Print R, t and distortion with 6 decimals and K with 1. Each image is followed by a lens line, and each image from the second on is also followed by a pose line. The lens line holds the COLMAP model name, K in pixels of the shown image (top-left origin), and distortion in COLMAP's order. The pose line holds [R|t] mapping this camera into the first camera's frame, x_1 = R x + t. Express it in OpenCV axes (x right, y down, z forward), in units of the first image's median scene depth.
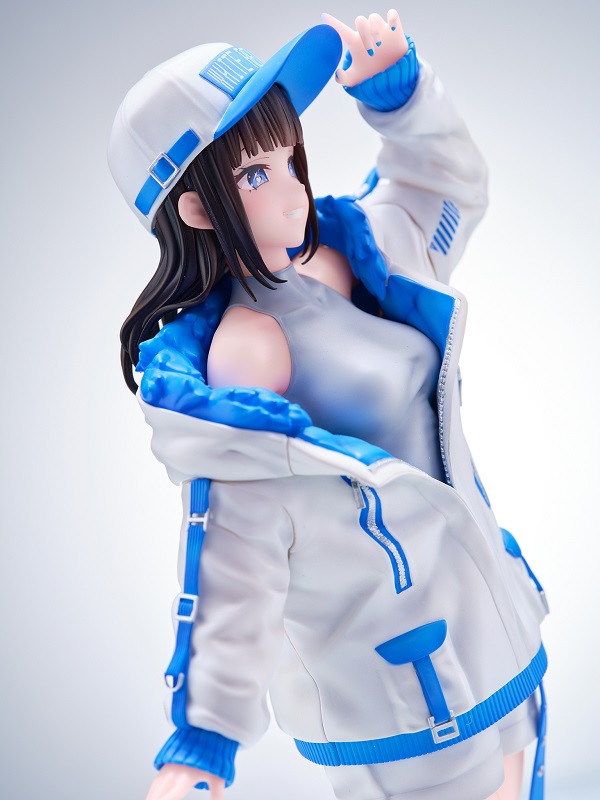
lens RADIAL K [[2746.0, 0, 300.0], [0, 2746.0, 400.0], [0, 0, 1]] dist [0.345464, 3.127982]
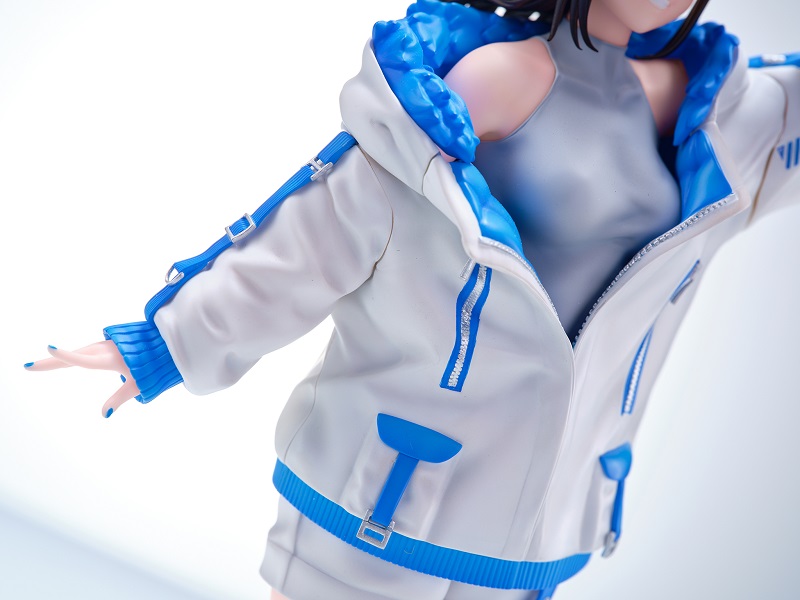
lens RADIAL K [[2746.0, 0, 403.8], [0, 2746.0, 281.5], [0, 0, 1]] dist [0.345464, 3.127982]
pose [[0.702126, 0.643016, -0.305857, 0.277429], [-0.652278, 0.753097, 0.085896, -0.023657], [0.285573, 0.139194, 0.948195, 0.152036]]
